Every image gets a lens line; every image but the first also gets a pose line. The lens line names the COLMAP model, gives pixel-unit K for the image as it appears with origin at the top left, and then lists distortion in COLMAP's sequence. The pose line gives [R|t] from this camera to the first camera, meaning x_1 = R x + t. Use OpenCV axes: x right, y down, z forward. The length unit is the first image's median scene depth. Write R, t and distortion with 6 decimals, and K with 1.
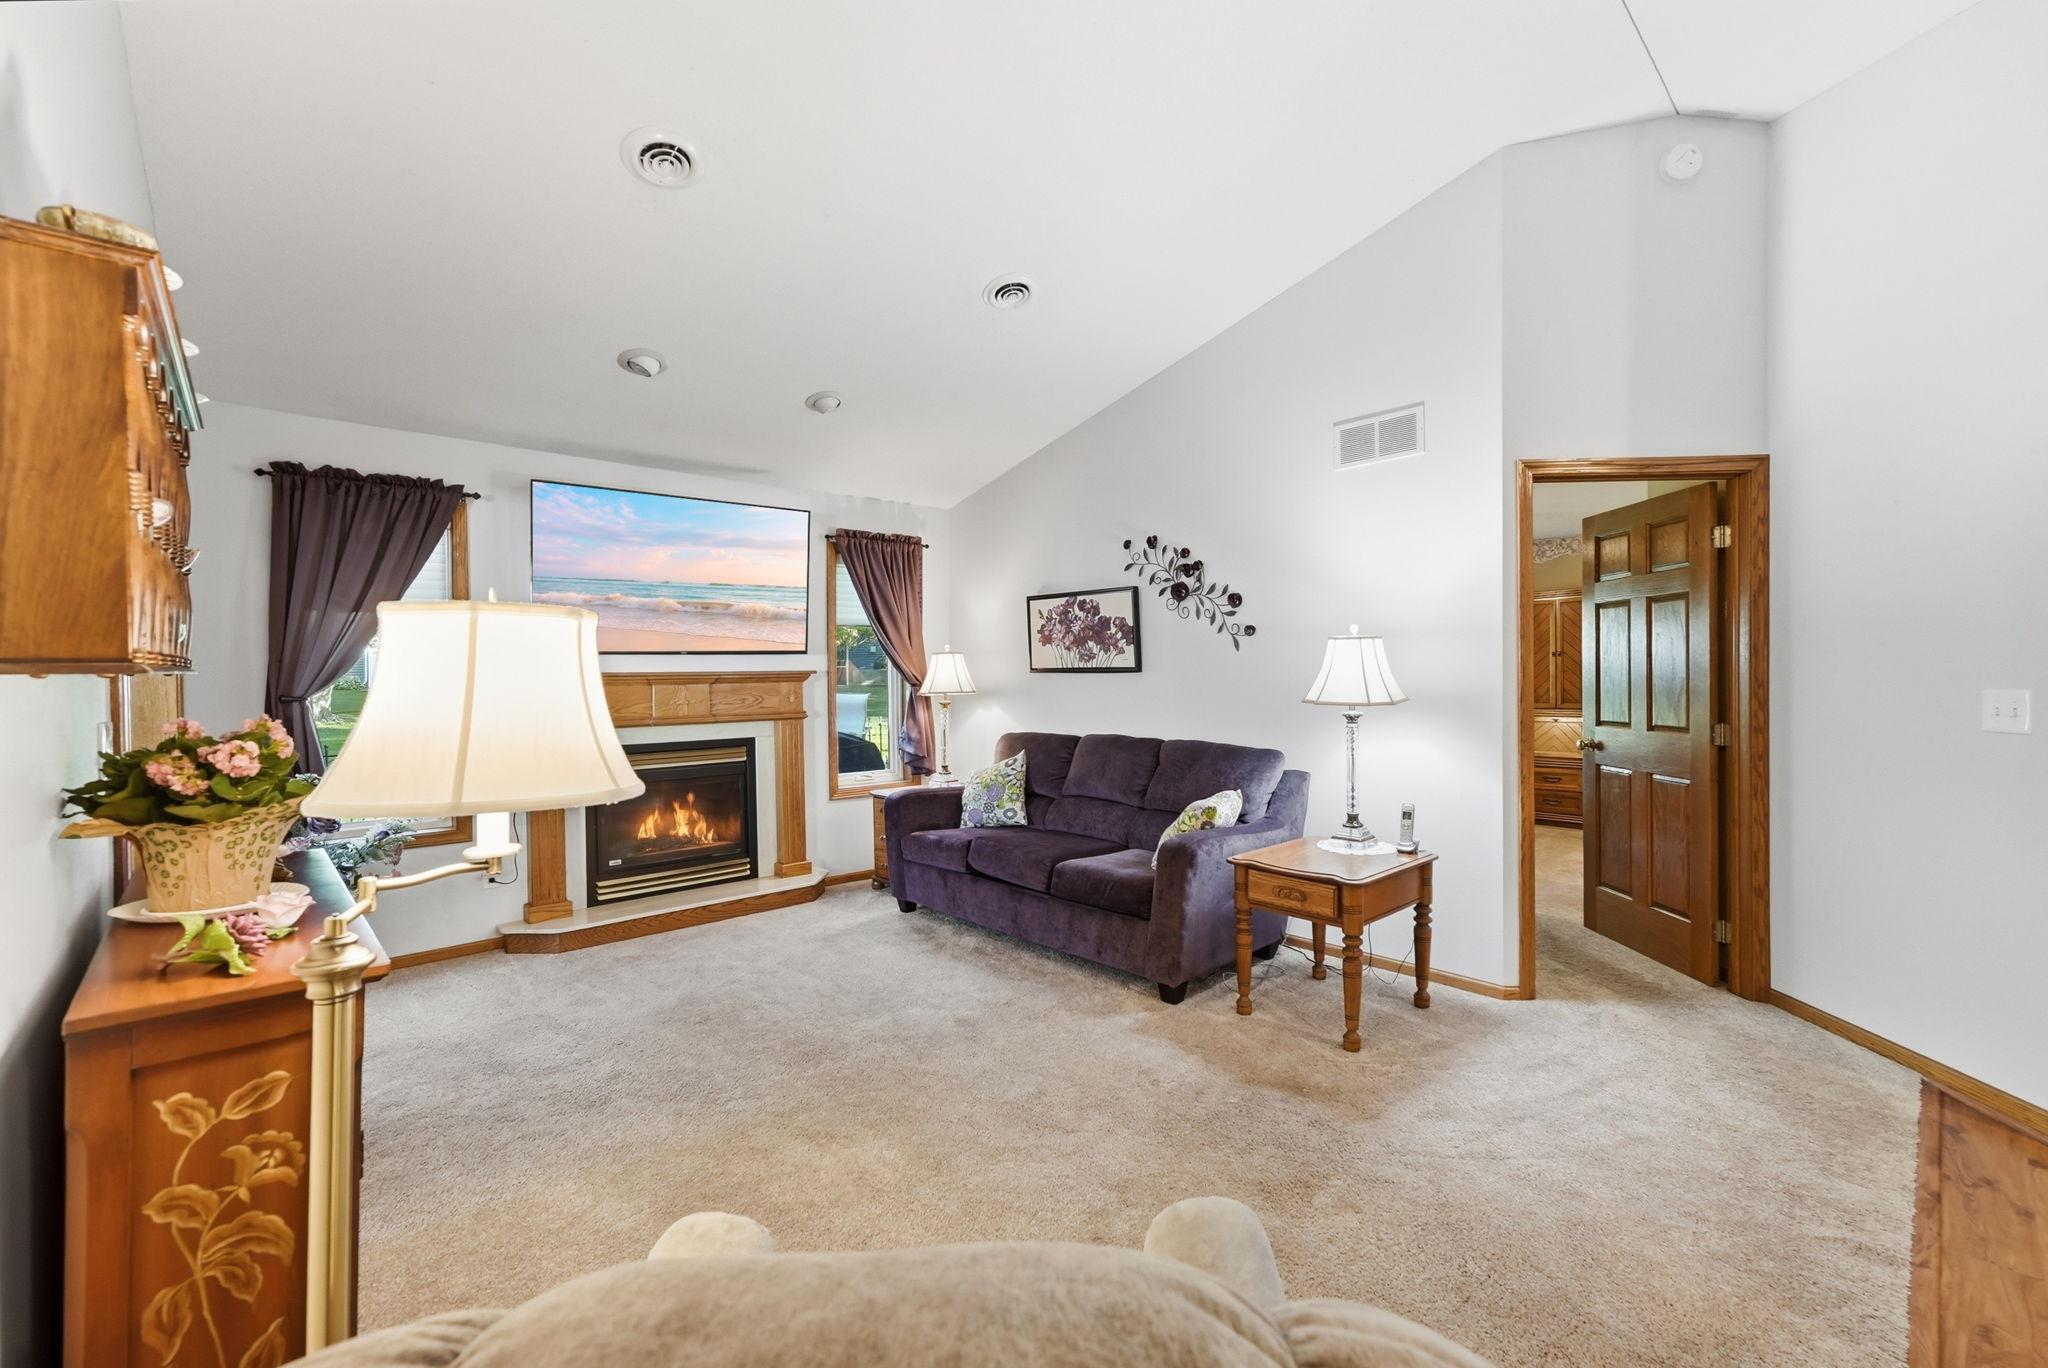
lens RADIAL K [[839.3, 0, 1033.7], [0, 839.3, 677.4], [0, 0, 1]] dist [0.001457, -0.000044]
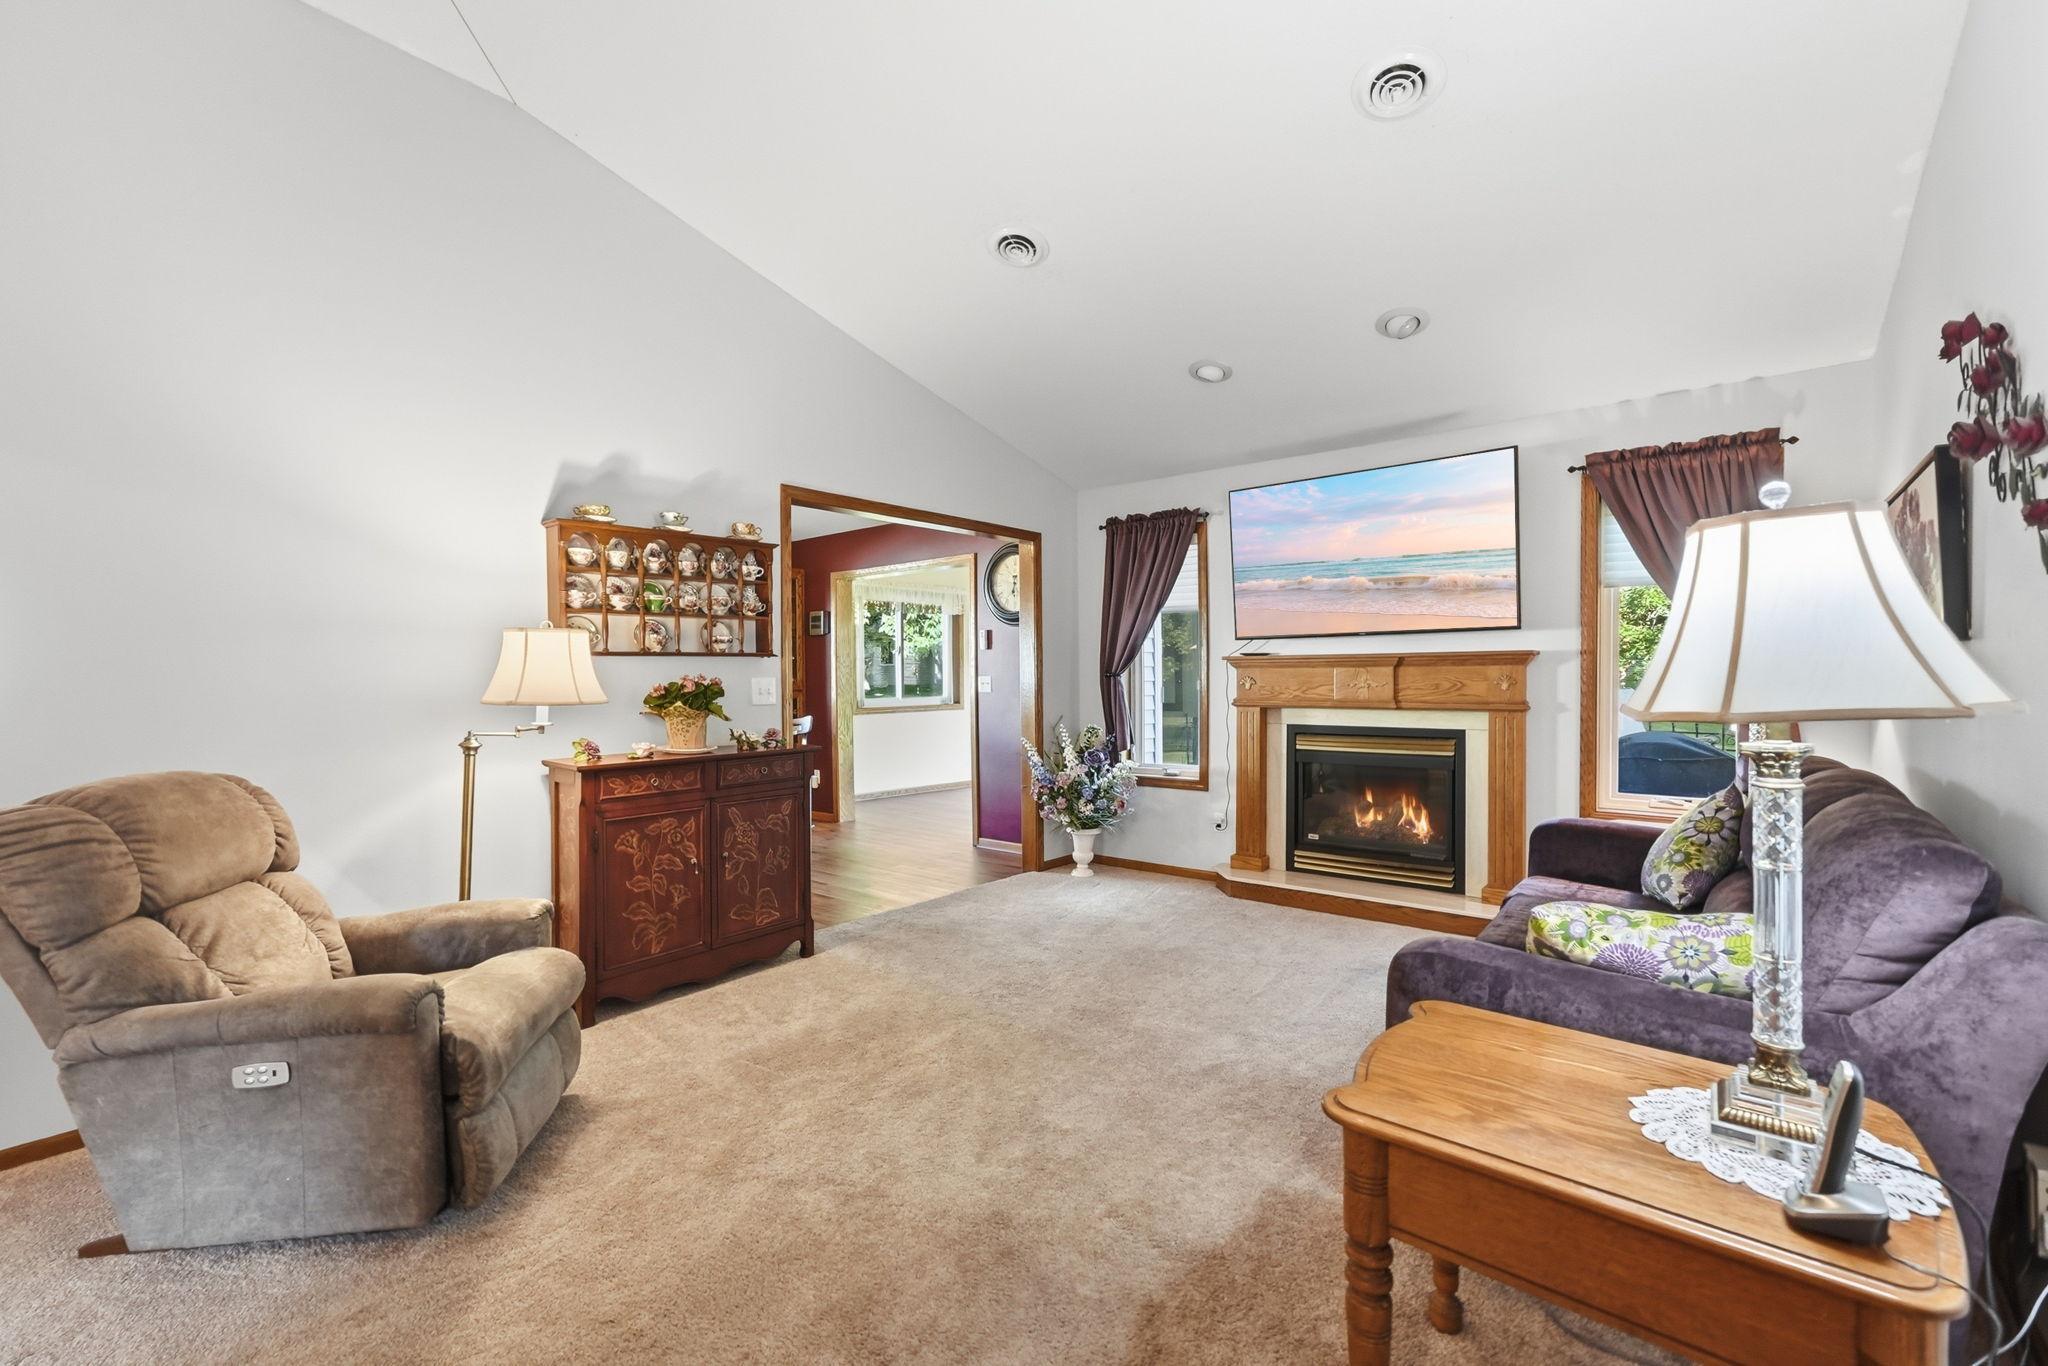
lens RADIAL K [[865.0, 0, 1029.3], [0, 865.0, 692.6], [0, 0, 1]] dist [-0.041501, 0.000063]
pose [[0.163491, 0.029083, -0.986116, 0.490021], [-0.002062, 0.999573, 0.029138, 0.010234], [0.986543, -0.002731, 0.163481, 0.468742]]
